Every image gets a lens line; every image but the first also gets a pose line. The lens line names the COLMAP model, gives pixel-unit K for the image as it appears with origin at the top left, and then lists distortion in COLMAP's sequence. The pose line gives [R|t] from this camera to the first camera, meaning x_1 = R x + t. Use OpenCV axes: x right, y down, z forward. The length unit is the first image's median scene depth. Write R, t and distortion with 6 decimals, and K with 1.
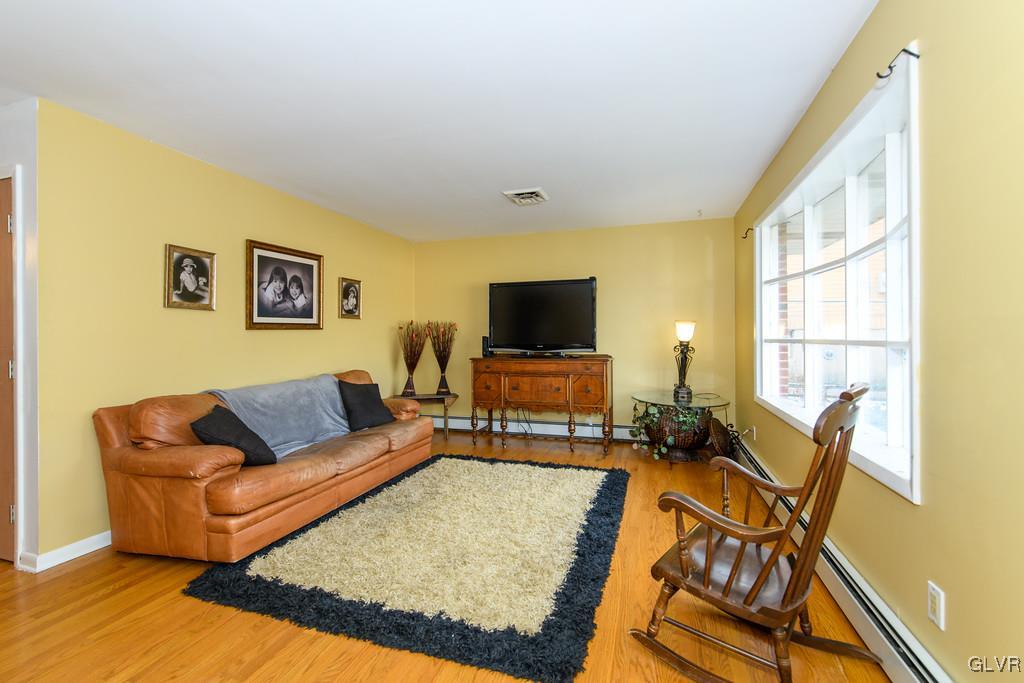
lens RADIAL K [[438.0, 0, 514.0], [0, 438.0, 336.6], [0, 0, 1]] dist [-0.001443, 0.001370]
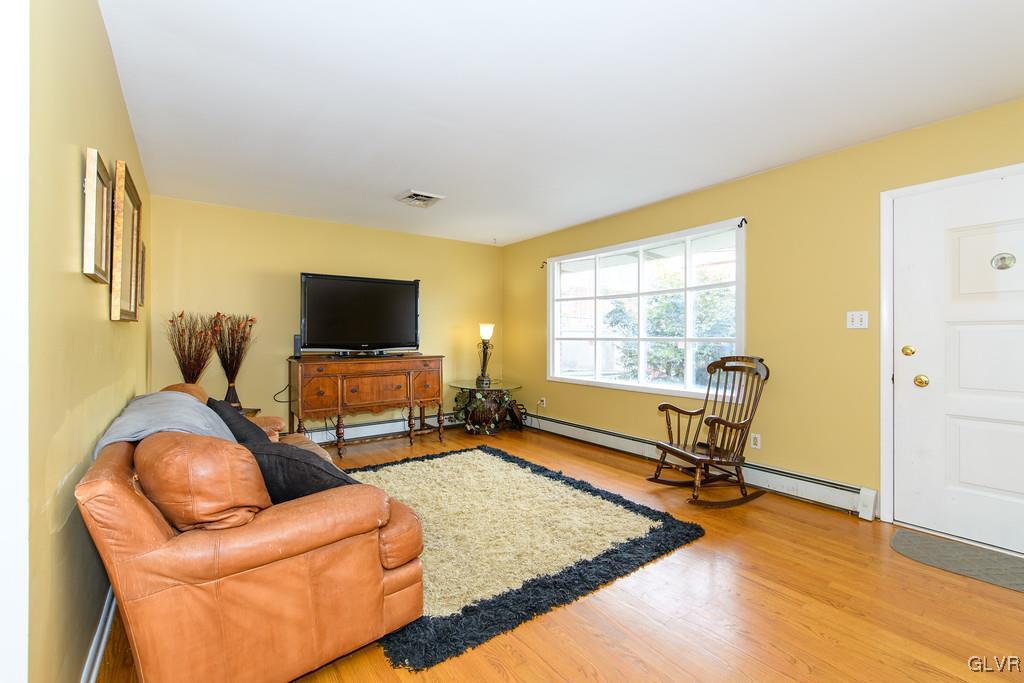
lens RADIAL K [[438.0, 0, 508.6], [0, 438.0, 336.7], [0, 0, 1]] dist [-0.001443, 0.001370]
pose [[0.591264, 0.003128, 0.806472, -0.726519], [-0.002901, 0.999994, -0.001752, 0.004794], [-0.806473, -0.001304, 0.591269, 0.243436]]
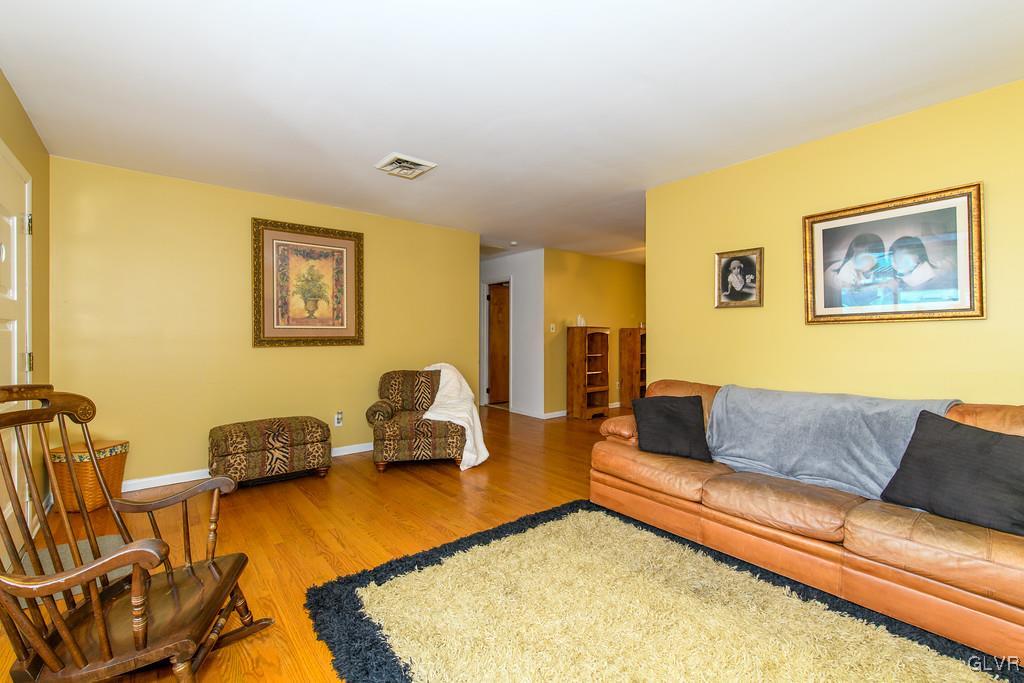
lens RADIAL K [[438.0, 0, 516.6], [0, 438.0, 335.1], [0, 0, 1]] dist [-0.001443, 0.001370]
pose [[-0.540406, 0.002448, -0.841401, 0.373798], [0.003897, 0.999992, 0.000406, 0.002014], [0.841395, -0.003060, -0.540411, 0.933033]]
